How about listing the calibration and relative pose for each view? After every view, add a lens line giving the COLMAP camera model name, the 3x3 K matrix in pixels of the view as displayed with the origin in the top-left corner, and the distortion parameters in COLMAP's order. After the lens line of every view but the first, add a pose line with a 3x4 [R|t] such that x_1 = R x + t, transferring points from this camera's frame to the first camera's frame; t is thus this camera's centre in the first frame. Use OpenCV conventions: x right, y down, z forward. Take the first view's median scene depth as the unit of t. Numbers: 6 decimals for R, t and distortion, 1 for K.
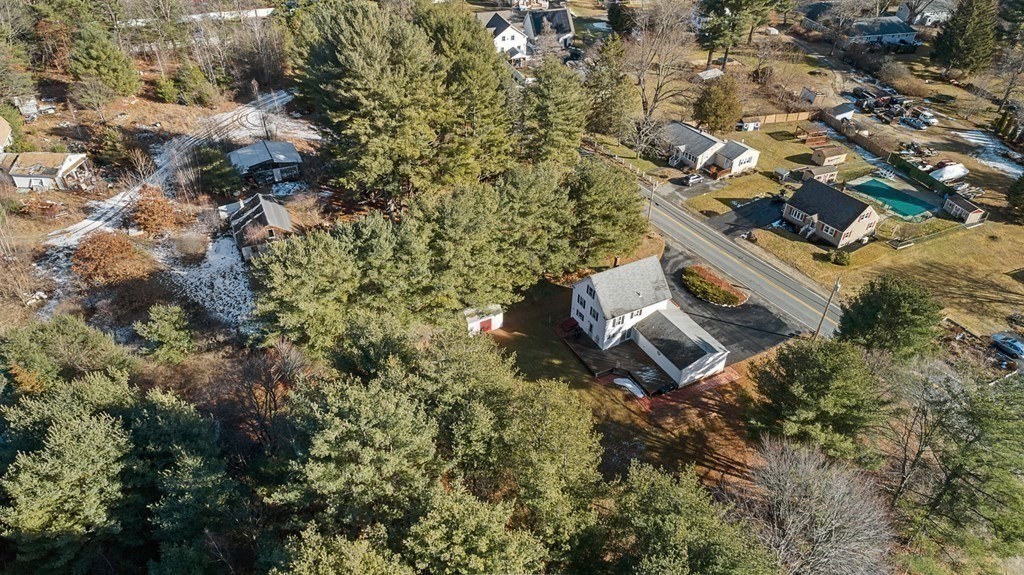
lens RADIAL K [[687.7, 0, 512.0], [0, 687.7, 287.5], [0, 0, 1]] dist [0.189926, -0.165182]
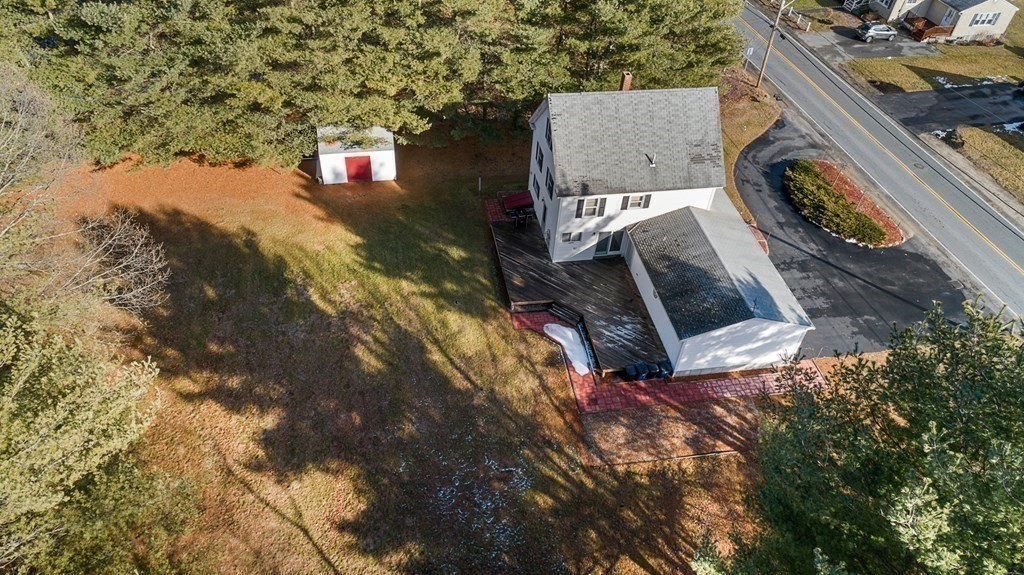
lens RADIAL K [[694.5, 0, 490.9], [0, 694.5, 280.8], [0, 0, 1]] dist [-0.001565, 0.000589]
pose [[0.940114, 0.244390, -0.237611, 0.175628], [-0.218779, 0.967187, 0.129173, 0.041862], [0.261383, -0.069453, 0.962733, 0.430218]]
